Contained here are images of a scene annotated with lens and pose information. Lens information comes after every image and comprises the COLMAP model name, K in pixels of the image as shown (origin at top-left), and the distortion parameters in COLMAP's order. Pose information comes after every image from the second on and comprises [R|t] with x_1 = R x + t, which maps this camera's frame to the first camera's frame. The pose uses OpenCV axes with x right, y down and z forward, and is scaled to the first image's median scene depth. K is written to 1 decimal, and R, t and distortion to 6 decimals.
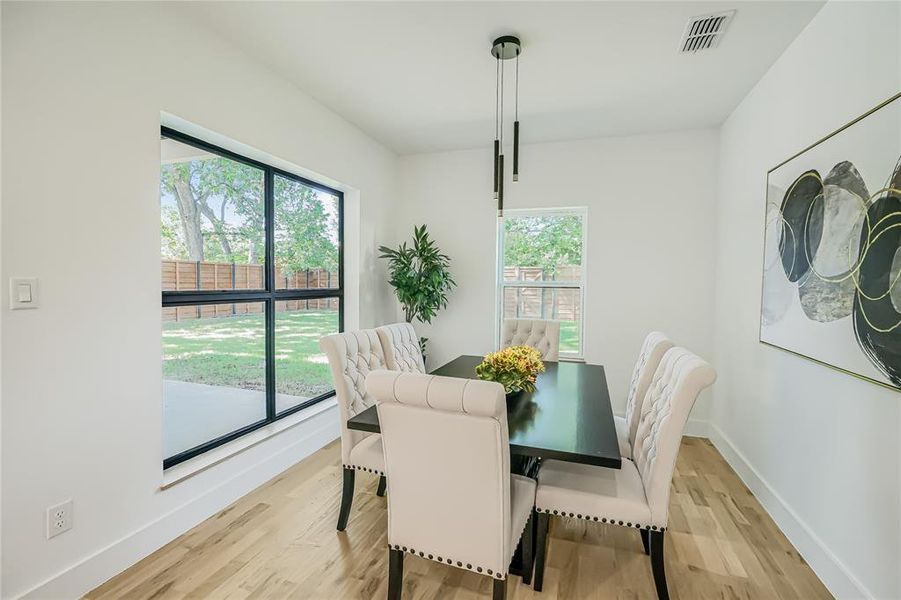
lens RADIAL K [[409.5, 0, 450.9], [0, 409.5, 296.1], [0, 0, 1]] dist [-0.034528, 0.019231]
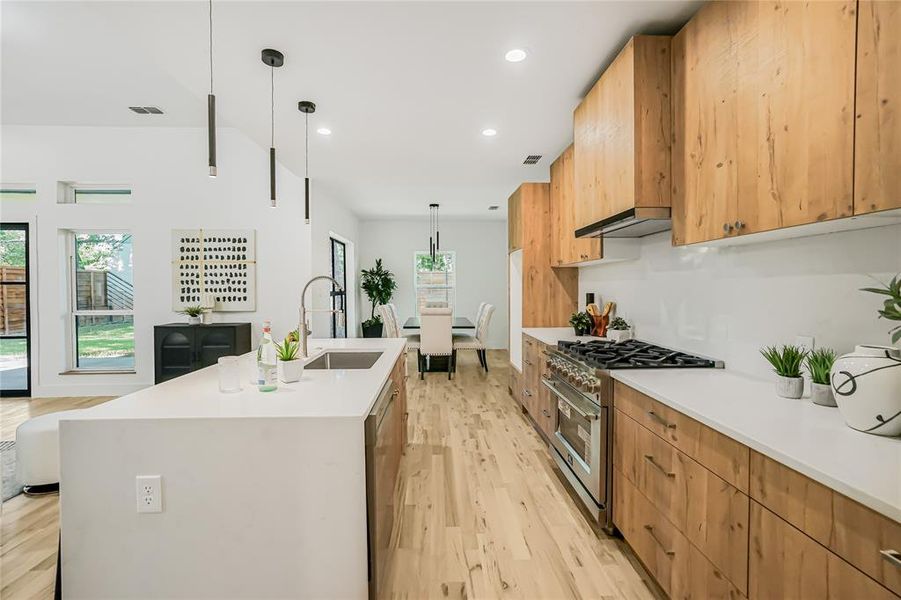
lens RADIAL K [[409.5, 0, 450.9], [0, 409.5, 296.1], [0, 0, 1]] dist [-0.034528, 0.019231]
pose [[0.933903, -0.024269, 0.356702, -0.512927], [0.025866, 0.999665, 0.000292, 0.023677], [-0.356589, 0.008954, 0.934218, -1.129491]]
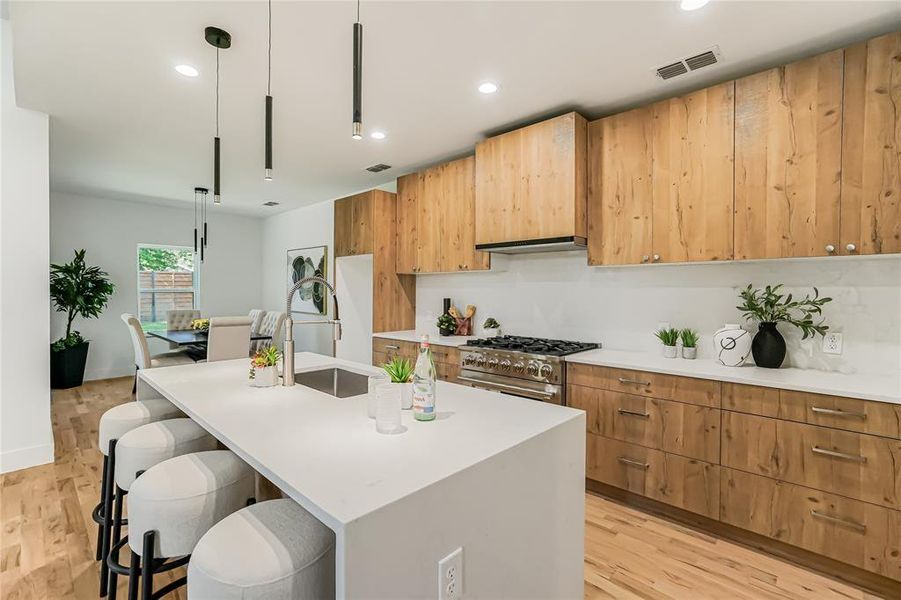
lens RADIAL K [[409.5, 0, 450.9], [0, 409.5, 296.1], [0, 0, 1]] dist [-0.034528, 0.019231]
pose [[0.419715, -0.021814, 0.907394, -0.874208], [0.027753, 0.999552, 0.011193, 0.007041], [-0.907231, 0.020485, 0.420133, -0.810128]]
